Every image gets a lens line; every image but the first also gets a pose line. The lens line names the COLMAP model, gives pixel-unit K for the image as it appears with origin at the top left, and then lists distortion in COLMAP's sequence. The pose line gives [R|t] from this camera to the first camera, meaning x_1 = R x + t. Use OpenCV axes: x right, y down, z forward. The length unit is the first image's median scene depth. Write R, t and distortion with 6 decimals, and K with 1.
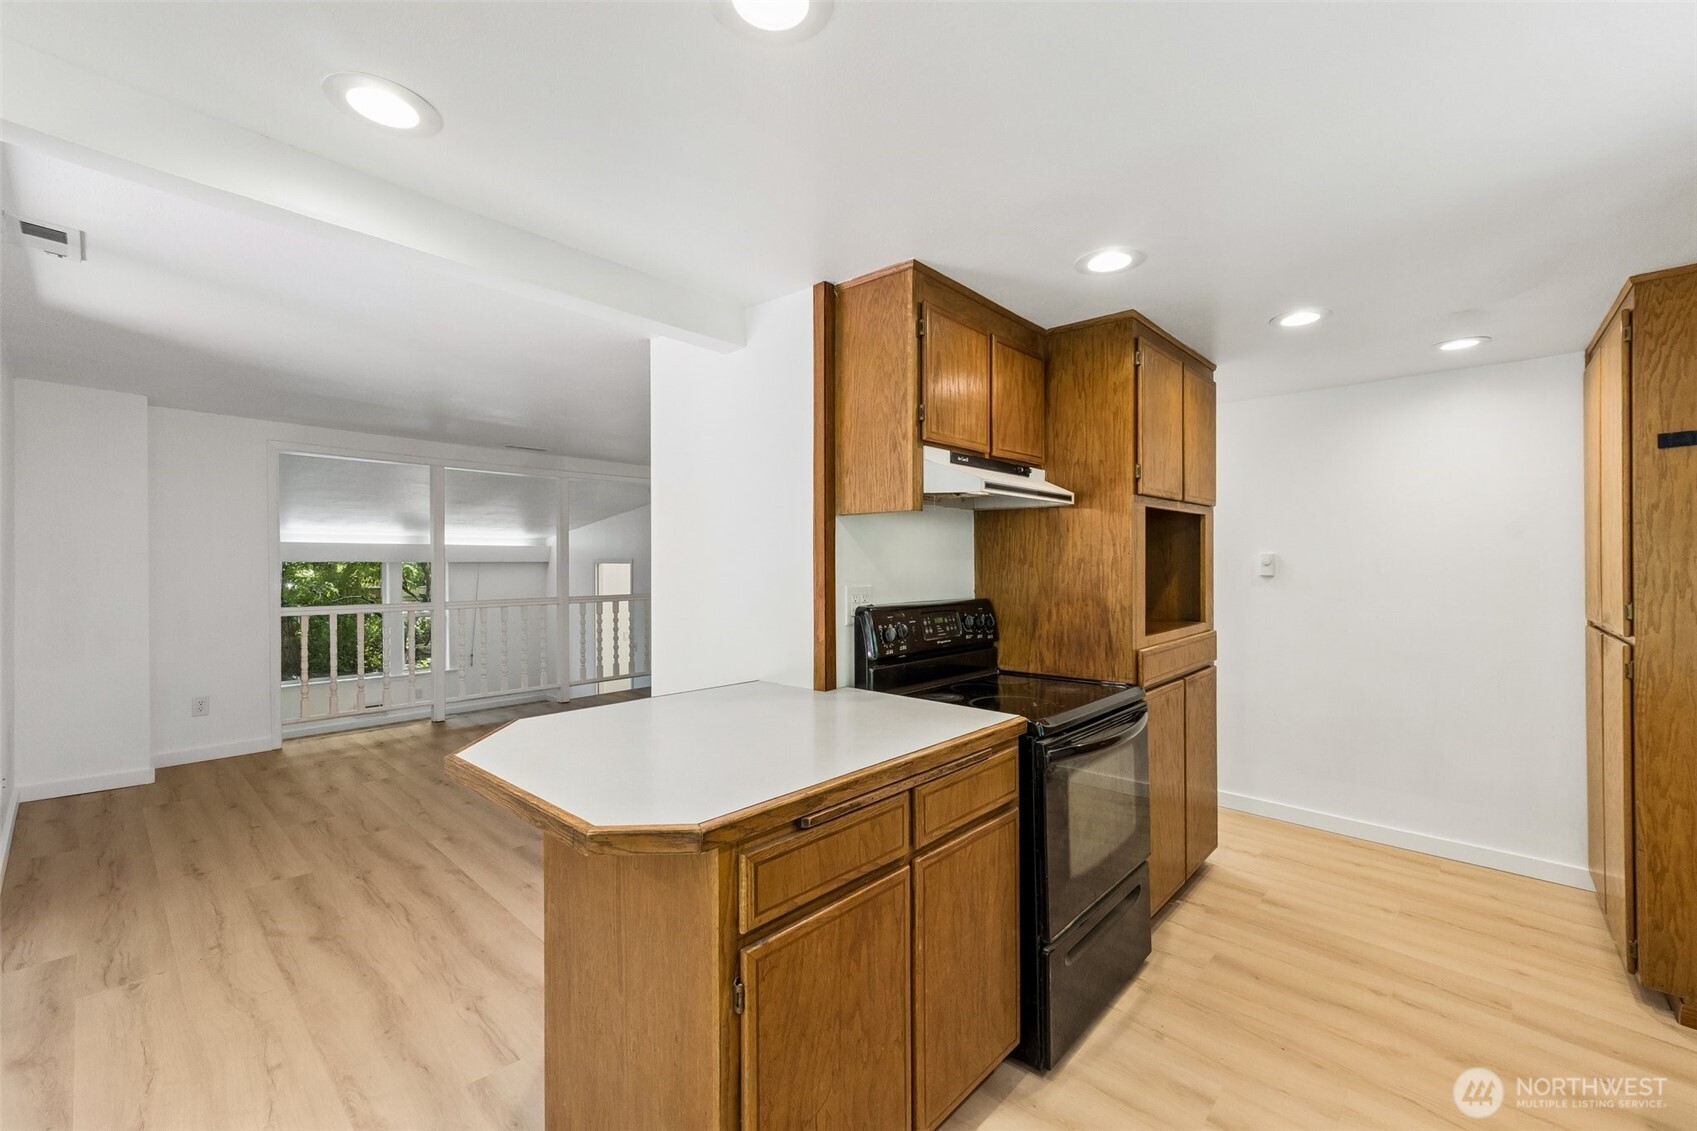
lens RADIAL K [[701.4, 0, 838.4], [0, 701.4, 567.9], [0, 0, 1]] dist [-0.000977, -0.001021]
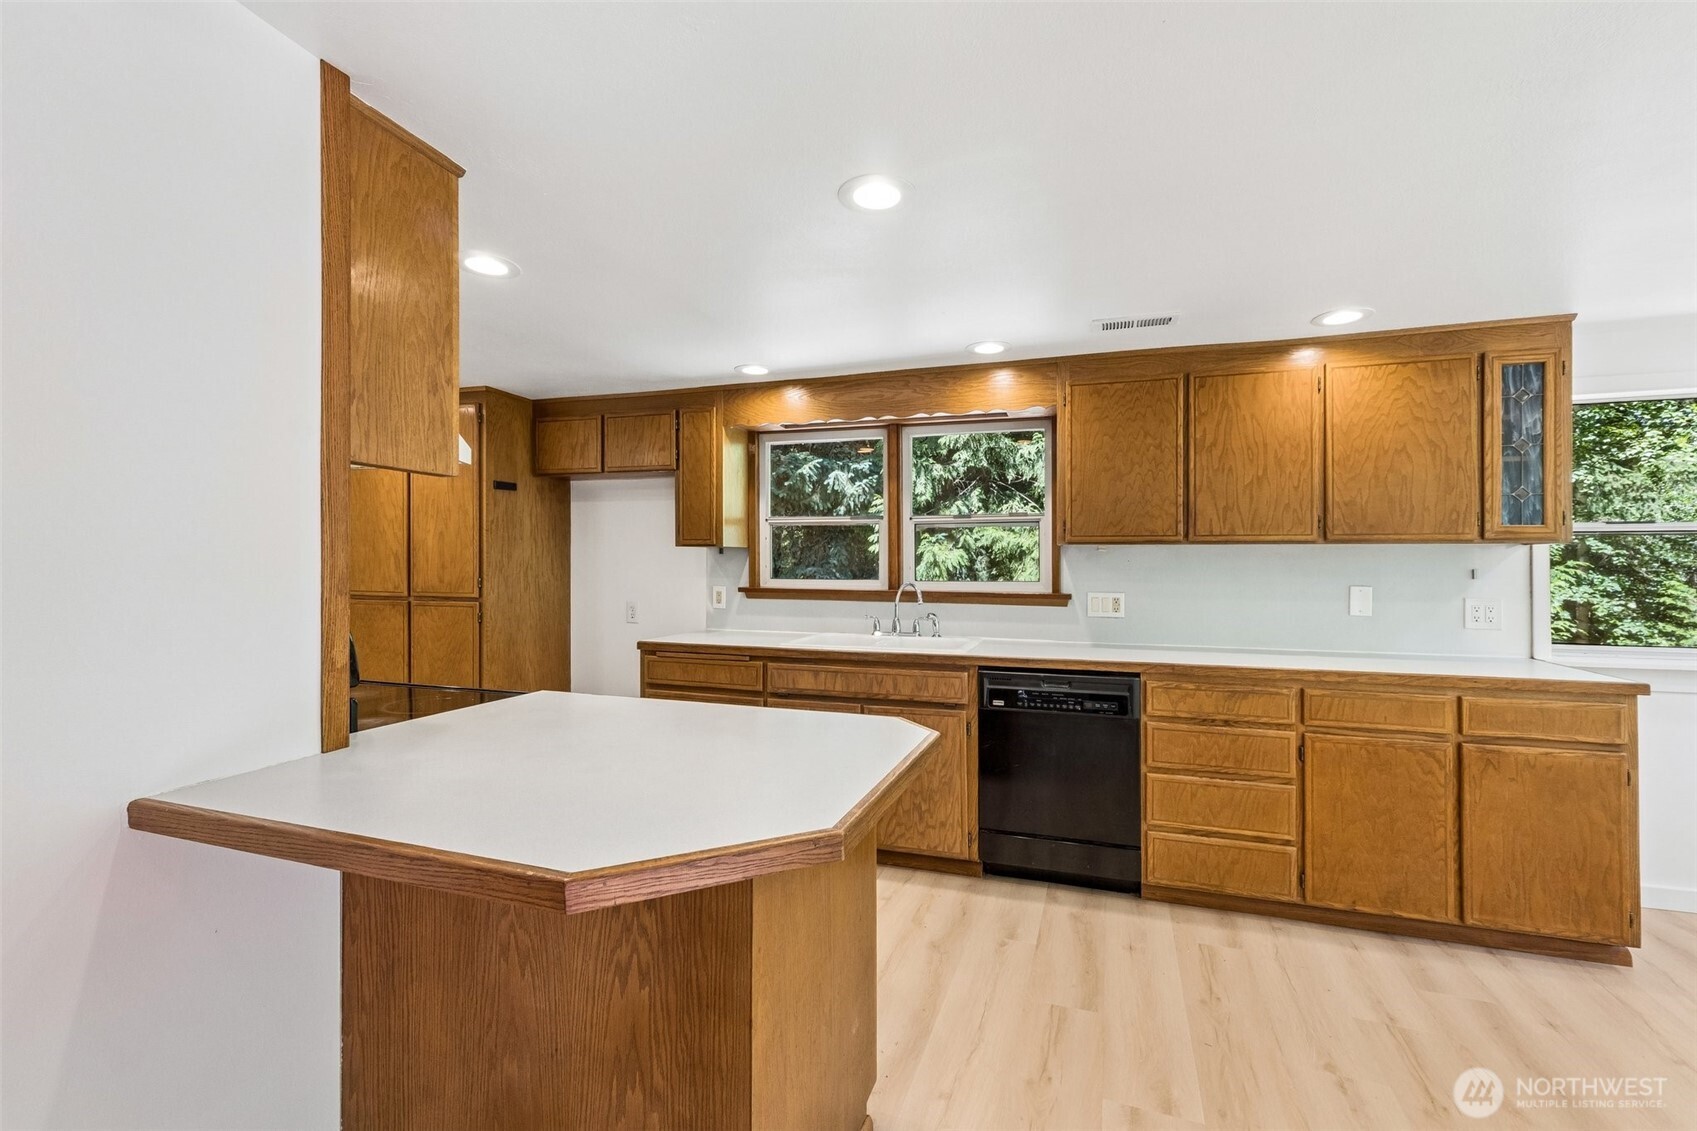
lens RADIAL K [[701.4, 0, 849.6], [0, 701.4, 565.6], [0, 0, 1]] dist [-0.000977, -0.001021]
pose [[-0.410197, -0.002092, 0.911995, -0.829182], [0.003646, 0.999986, 0.003933, 0.019159], [-0.911990, 0.004939, -0.410183, 0.934891]]
